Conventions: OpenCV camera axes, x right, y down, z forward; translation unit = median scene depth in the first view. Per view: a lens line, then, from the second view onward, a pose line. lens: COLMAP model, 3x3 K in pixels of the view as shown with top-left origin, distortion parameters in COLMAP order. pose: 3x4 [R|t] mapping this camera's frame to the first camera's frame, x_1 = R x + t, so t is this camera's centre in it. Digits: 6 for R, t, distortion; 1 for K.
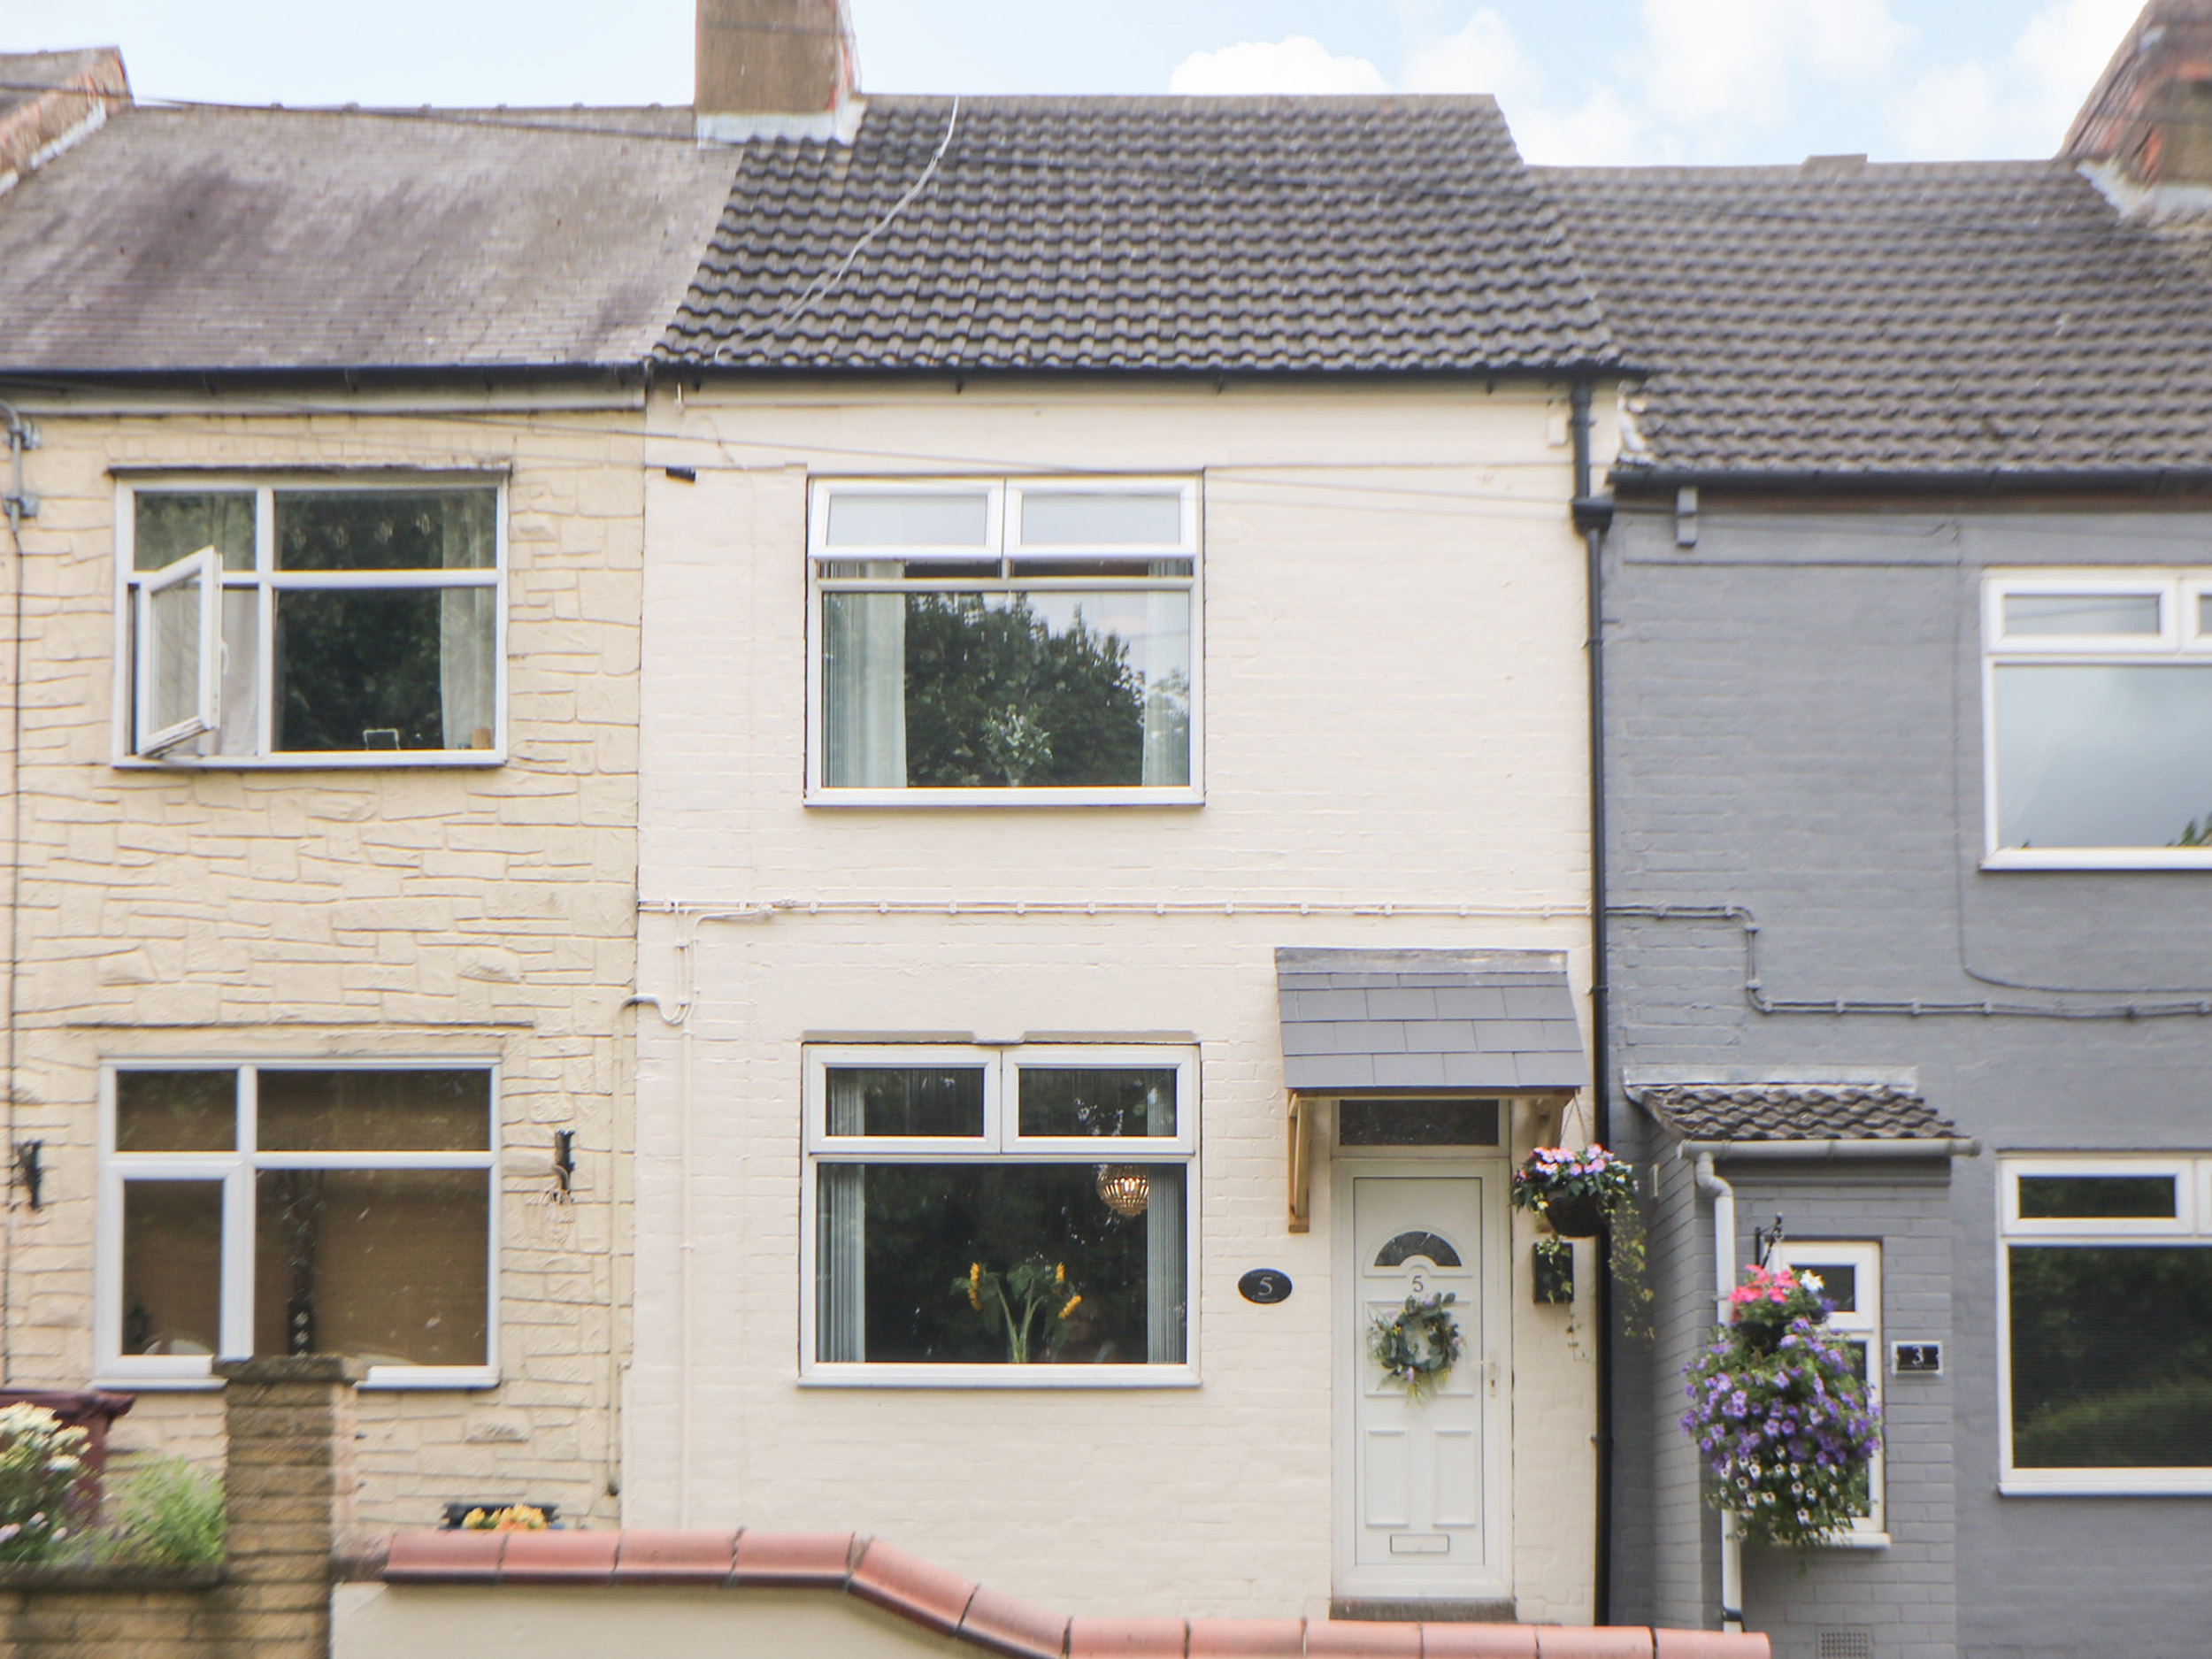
lens RADIAL K [[2266.9, 0, 1106.0], [0, 2266.9, 829.5], [0, 0, 1]] dist [-0.001647, 0.003124]
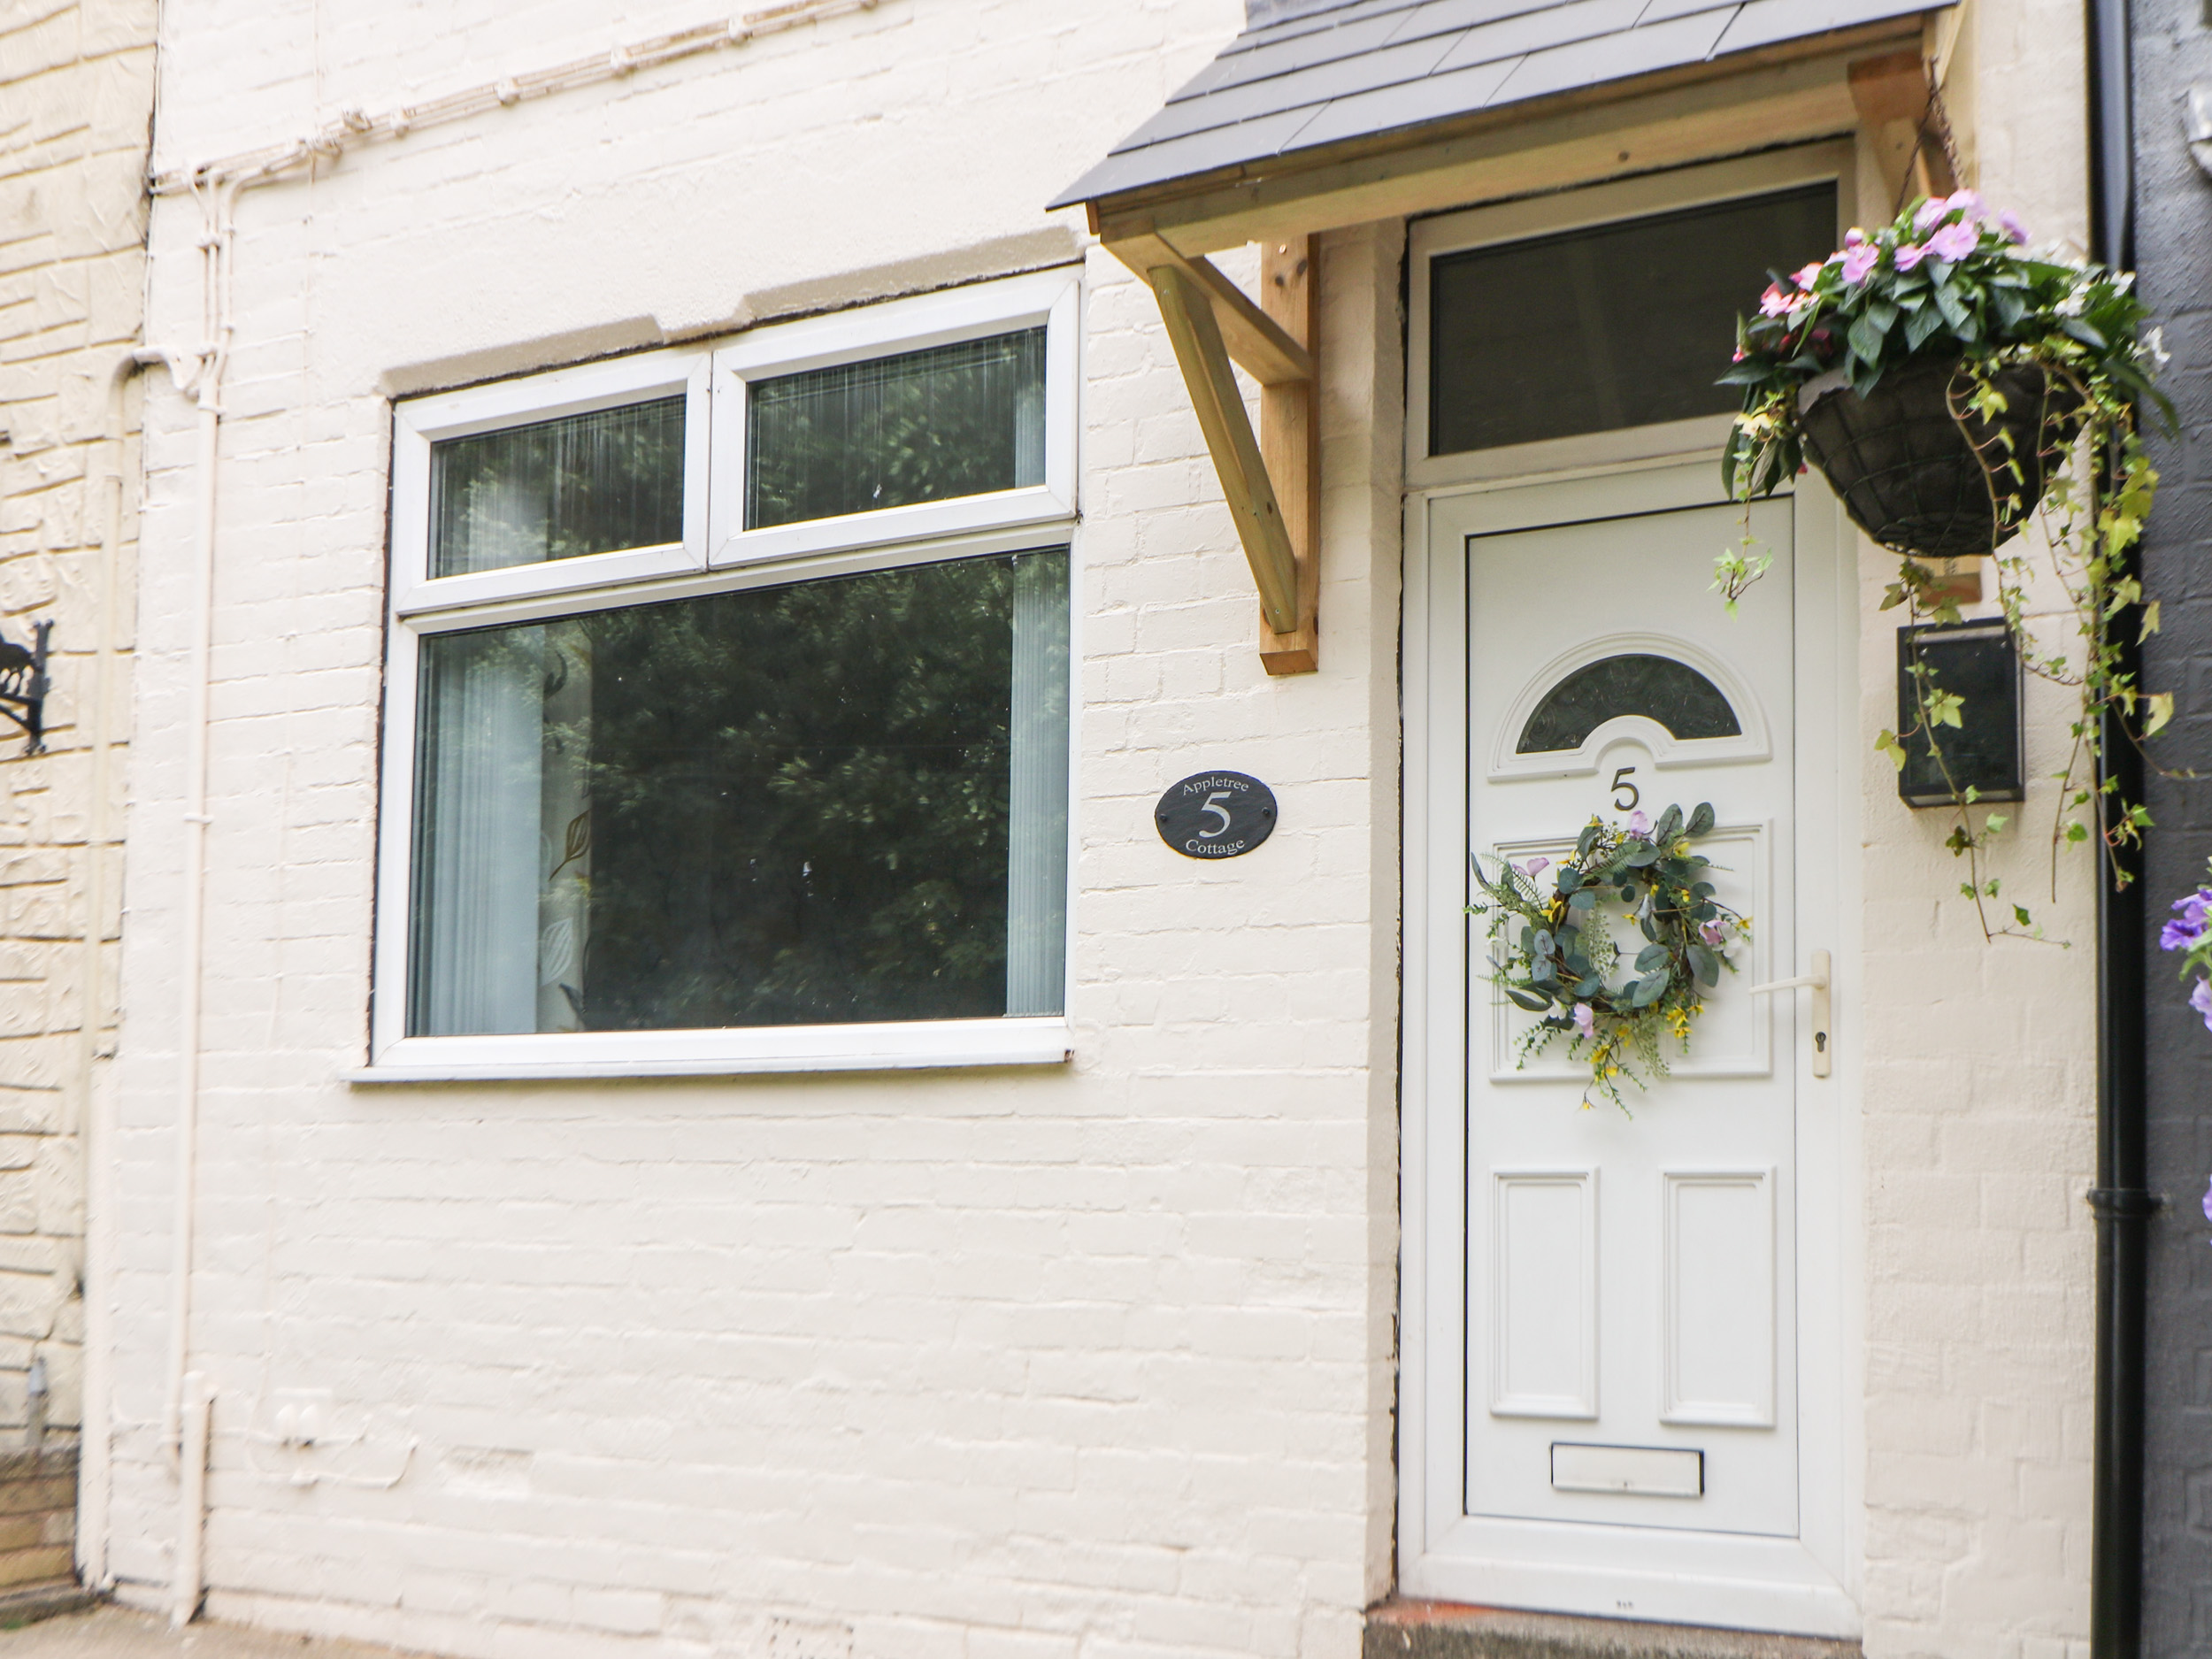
lens RADIAL K [[2314.9, 0, 1106.0], [0, 2314.9, 829.5], [0, 0, 1]] dist [0.012282, 0.004372]
pose [[0.935845, -0.056602, -0.347837, 0.189419], [0.099222, 0.989409, 0.105951, 0.157263], [0.338156, -0.133667, 0.931549, 0.609089]]
